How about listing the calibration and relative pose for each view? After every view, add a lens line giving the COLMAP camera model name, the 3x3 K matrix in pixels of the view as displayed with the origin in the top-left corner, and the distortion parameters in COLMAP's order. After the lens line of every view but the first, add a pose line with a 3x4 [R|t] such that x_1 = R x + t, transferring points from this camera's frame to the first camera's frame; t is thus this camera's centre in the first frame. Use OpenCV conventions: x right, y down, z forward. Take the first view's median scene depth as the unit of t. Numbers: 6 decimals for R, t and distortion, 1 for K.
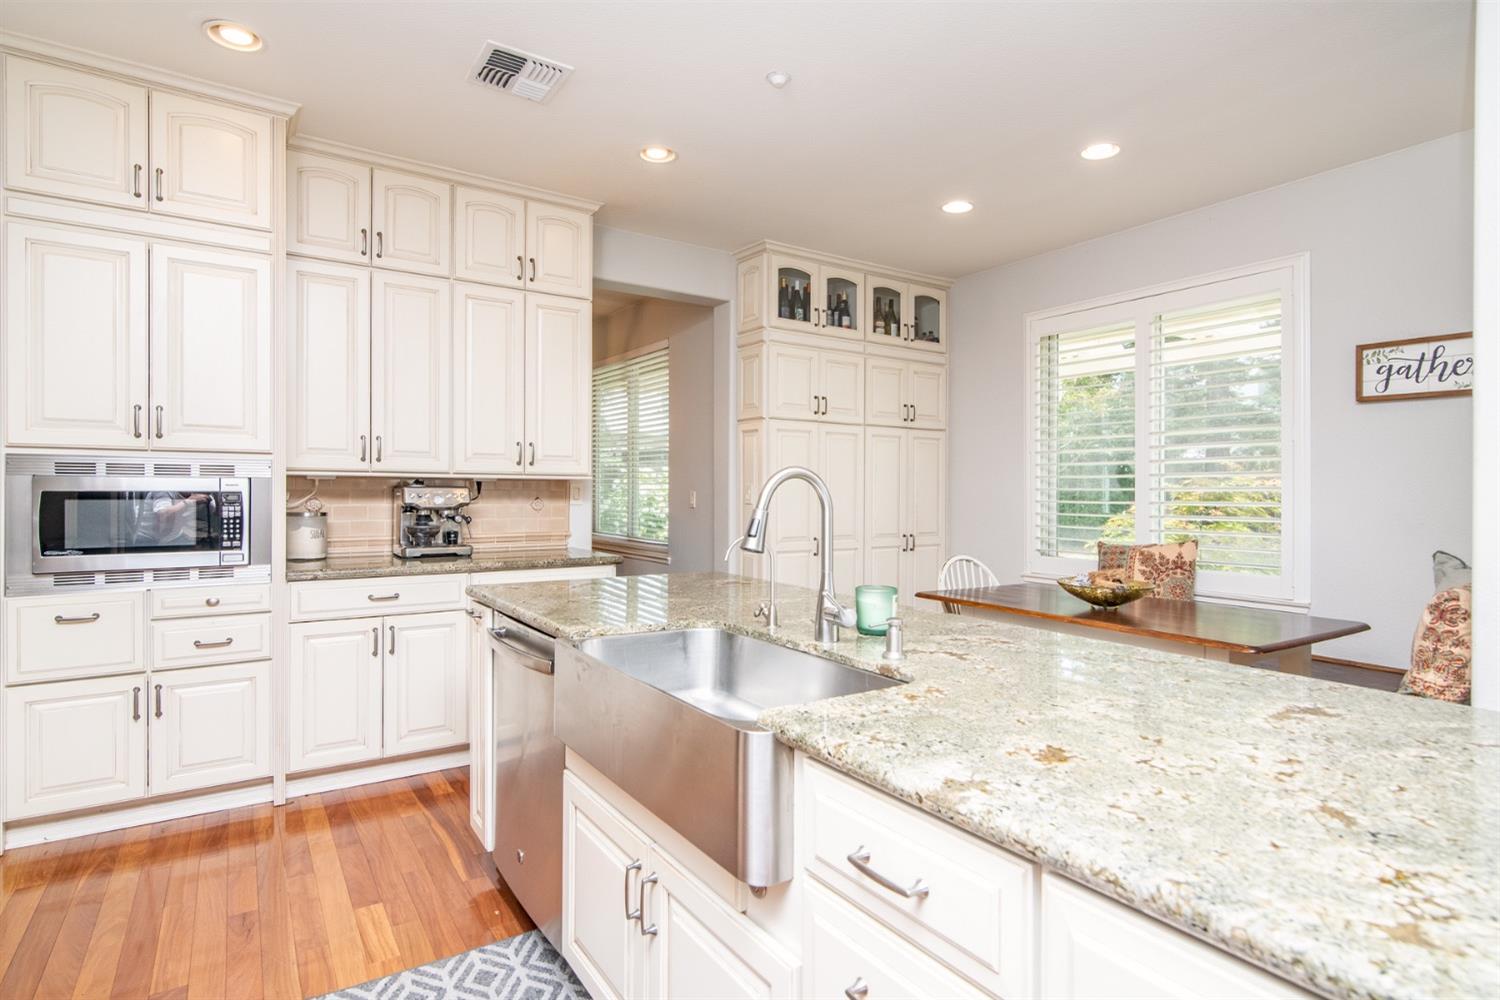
lens RADIAL K [[776.2, 0, 749.9], [0, 776.2, 490.8], [0, 0, 1]] dist [-0.003068, -0.000009]
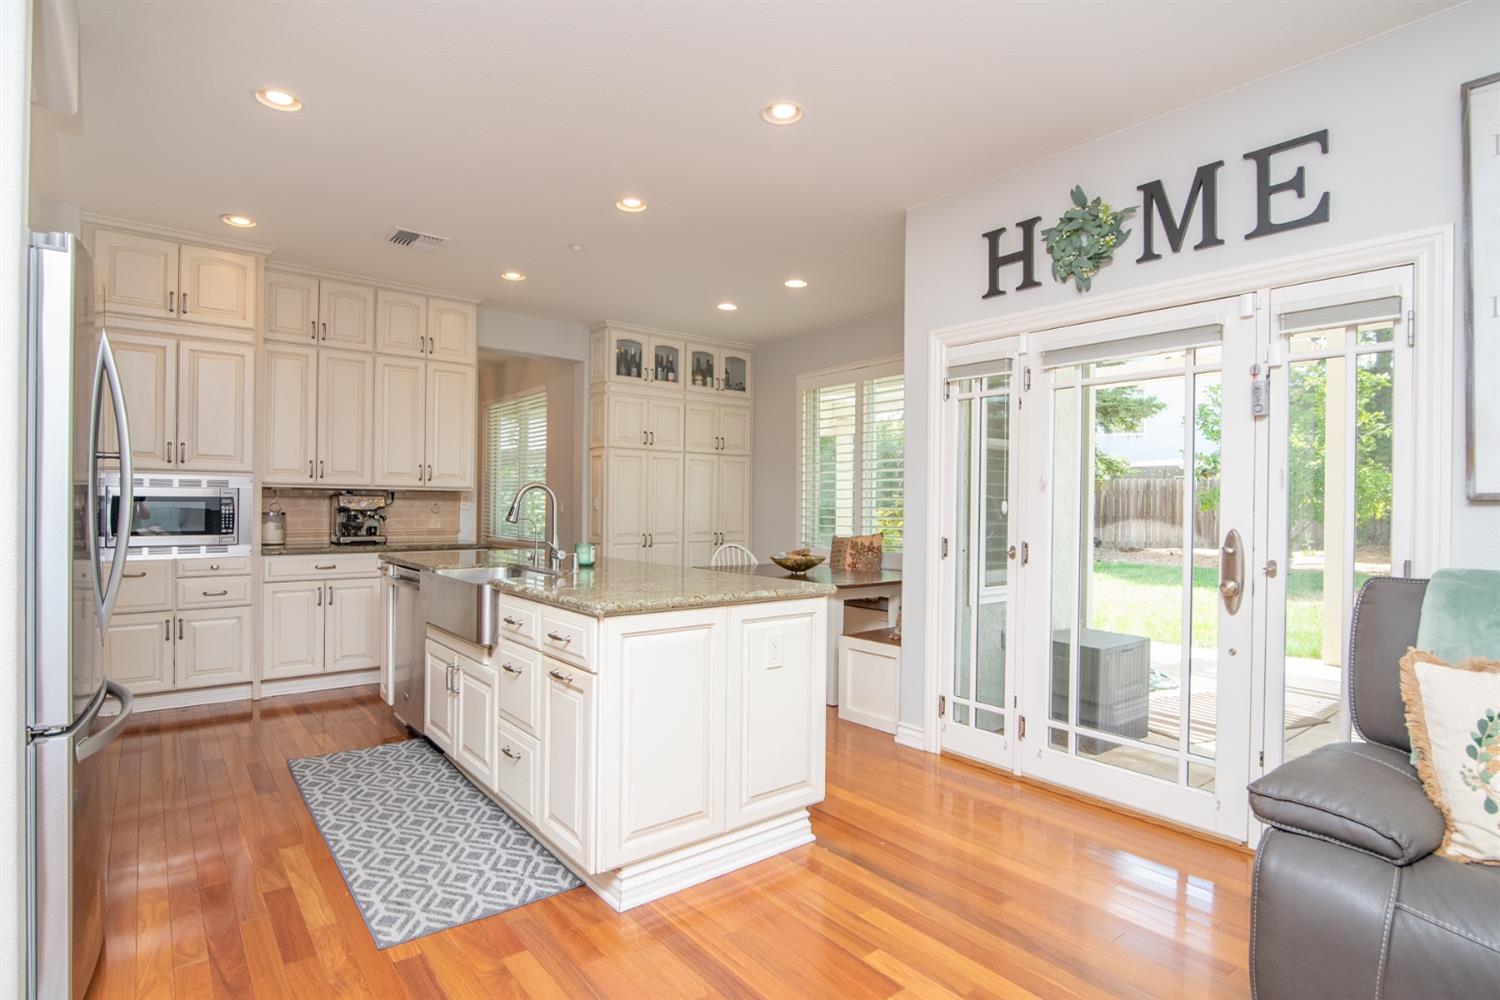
lens RADIAL K [[781.0, 0, 750.0], [0, 781.0, 497.0], [0, 0, 1]] dist [-0.023961, -0.000137]
pose [[0.997261, 0.002397, 0.073929, 0.213934], [-0.001438, 0.999914, -0.013025, 0.015738], [-0.073954, 0.012883, 0.997178, -0.505322]]
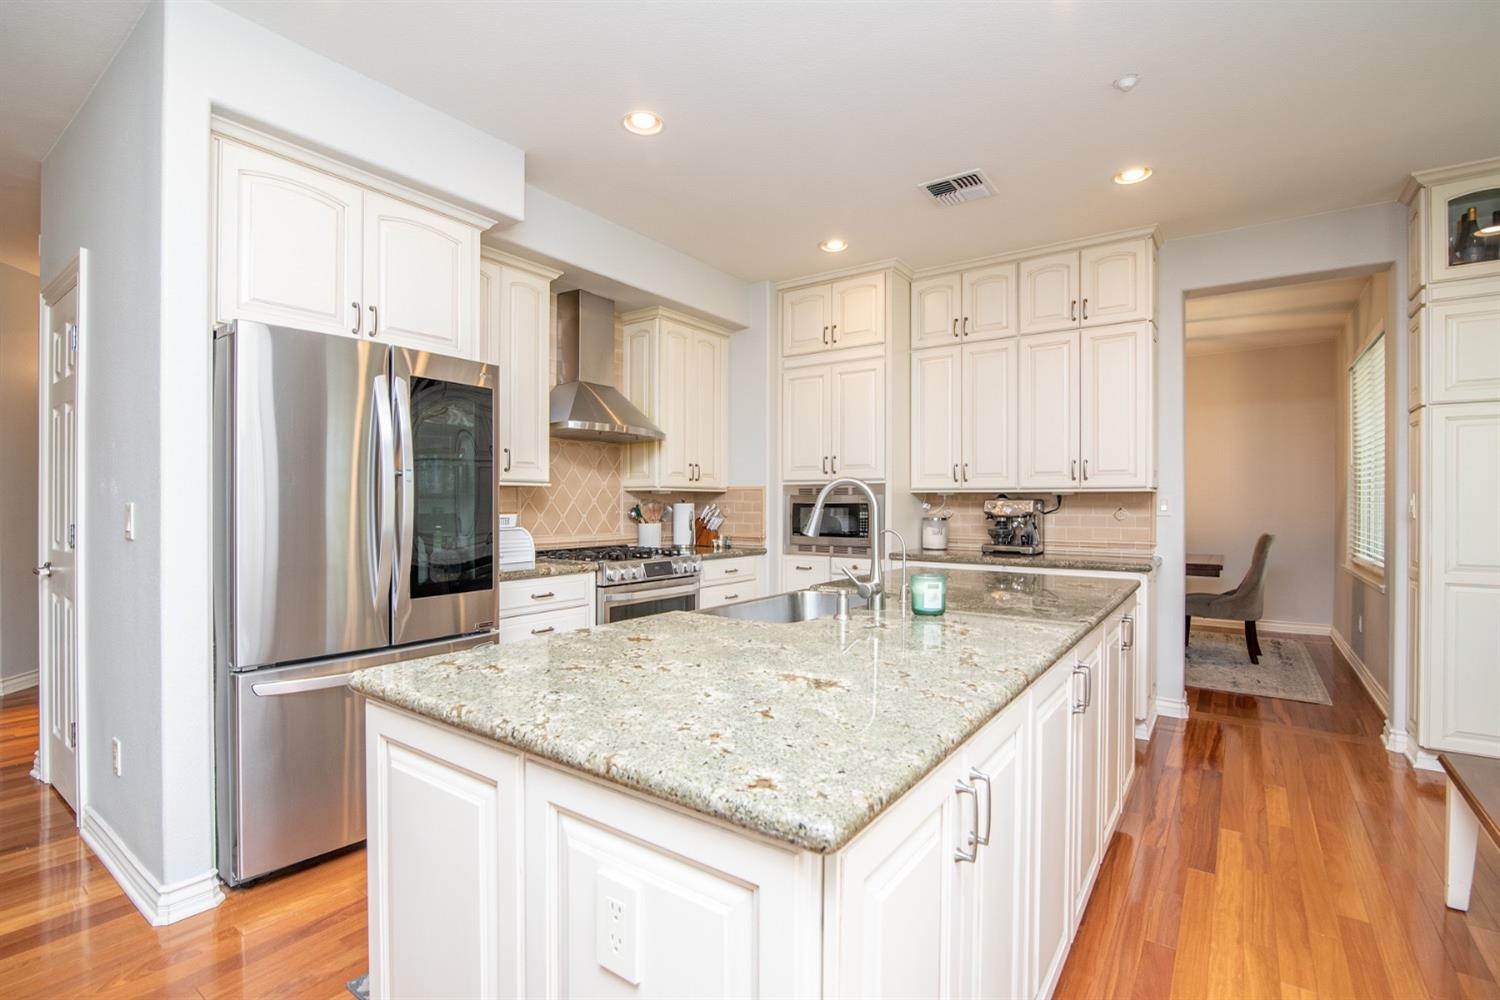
lens RADIAL K [[688.8, 0, 750.0], [0, 688.8, 500.0], [0, 0, 1]] dist [-0.001075, -0.000463]
pose [[0.356975, -0.010554, -0.934054, 0.512348], [-0.001866, 0.999926, -0.012011, 0.010138], [0.934112, 0.006031, 0.356929, 0.186622]]
